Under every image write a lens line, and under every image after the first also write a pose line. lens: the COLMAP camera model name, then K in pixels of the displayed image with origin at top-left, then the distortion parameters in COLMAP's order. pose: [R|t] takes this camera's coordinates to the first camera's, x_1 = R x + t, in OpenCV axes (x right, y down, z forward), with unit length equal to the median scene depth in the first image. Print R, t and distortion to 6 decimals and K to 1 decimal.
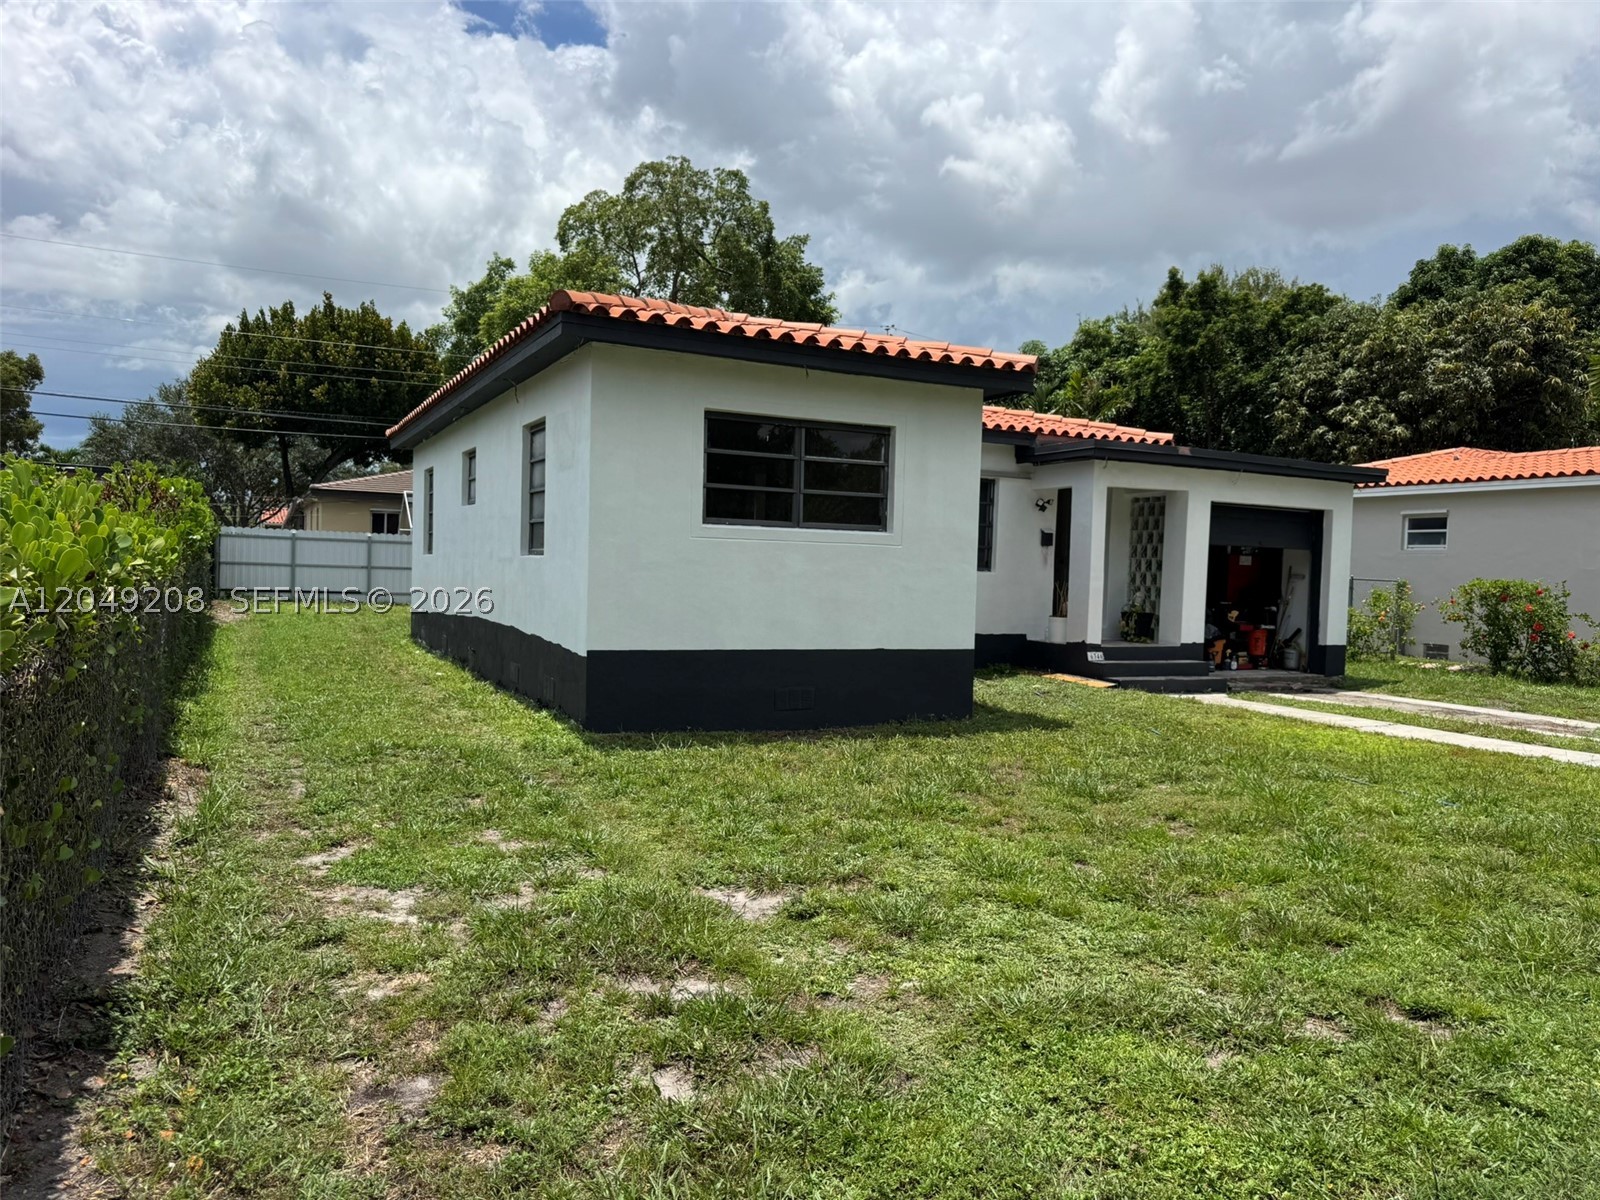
lens RADIAL K [[1100.4, 0, 800.0], [0, 1100.4, 600.0], [0, 0, 1]] dist [0.192321, -0.394756]
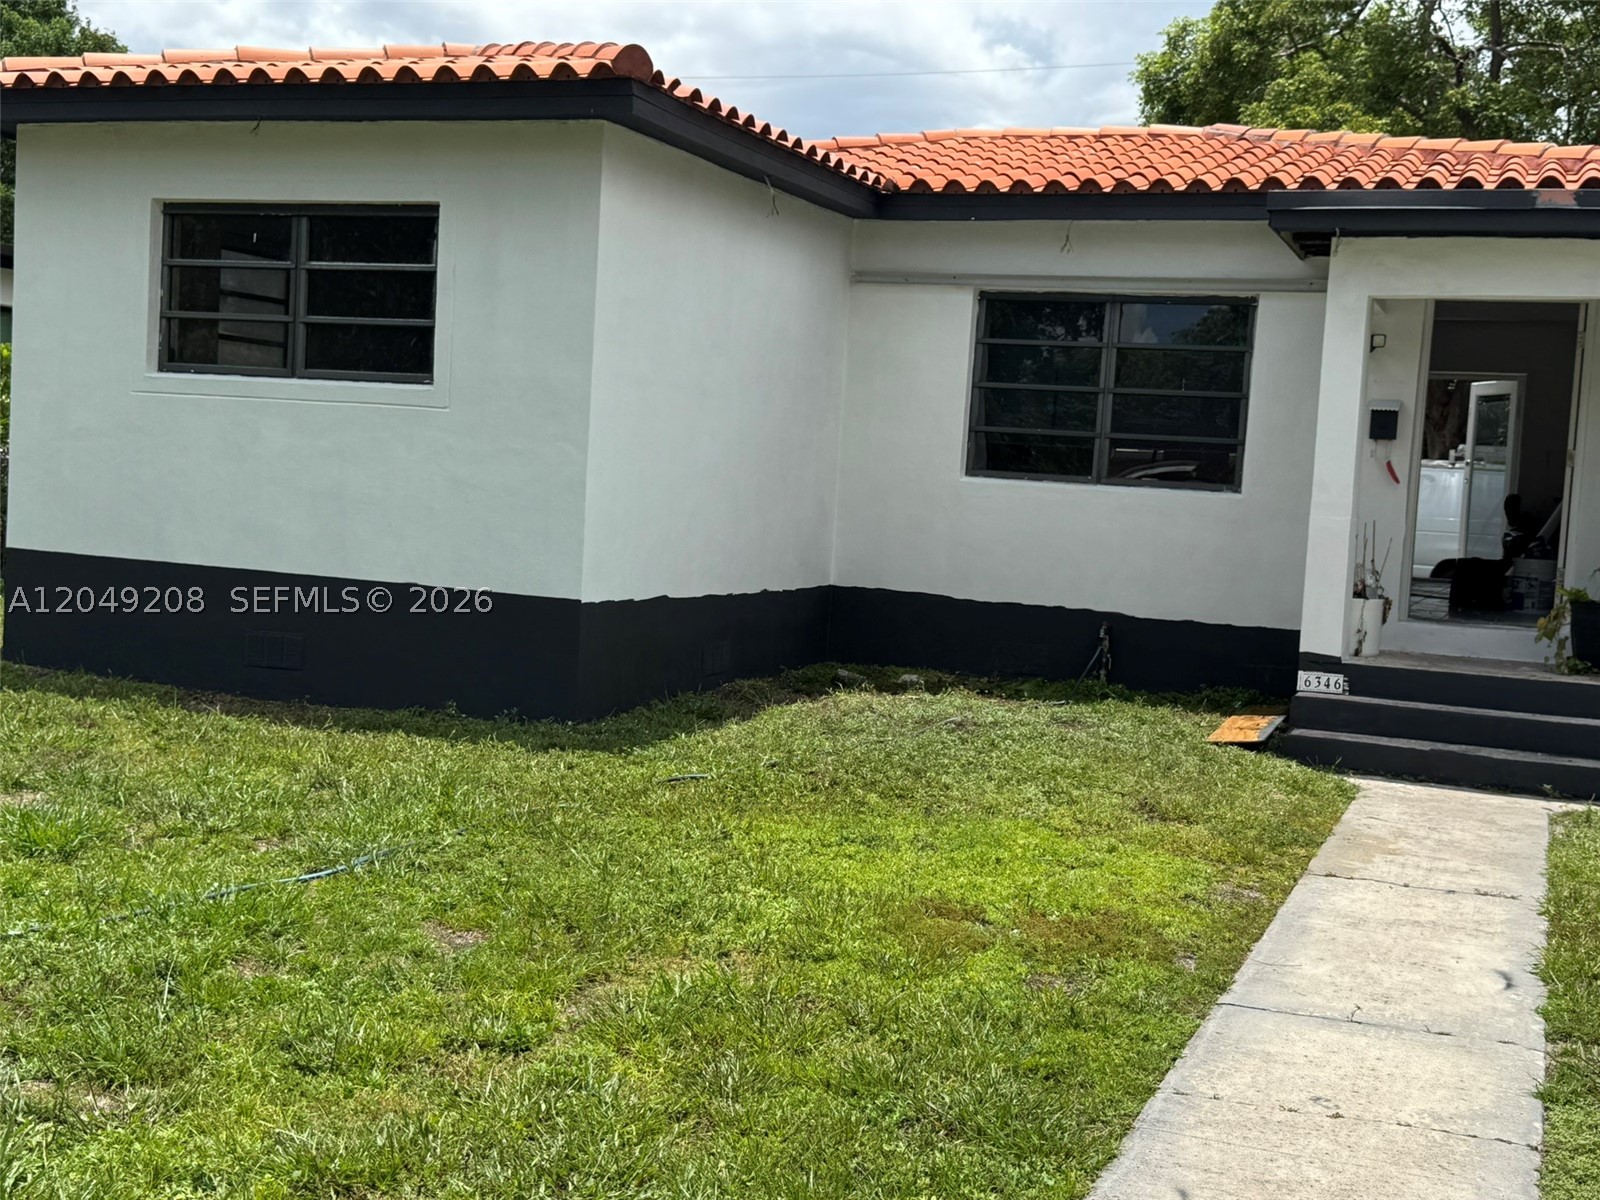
lens RADIAL K [[1860.9, 0, 800.0], [0, 1860.9, 600.0], [0, 0, 1]] dist [0.197453, -0.421474]
pose [[0.667697, 0.060294, -0.741987, 0.981898], [-0.060085, 0.997828, 0.027015, 0.014130], [0.742004, 0.026545, 0.669870, 0.491857]]
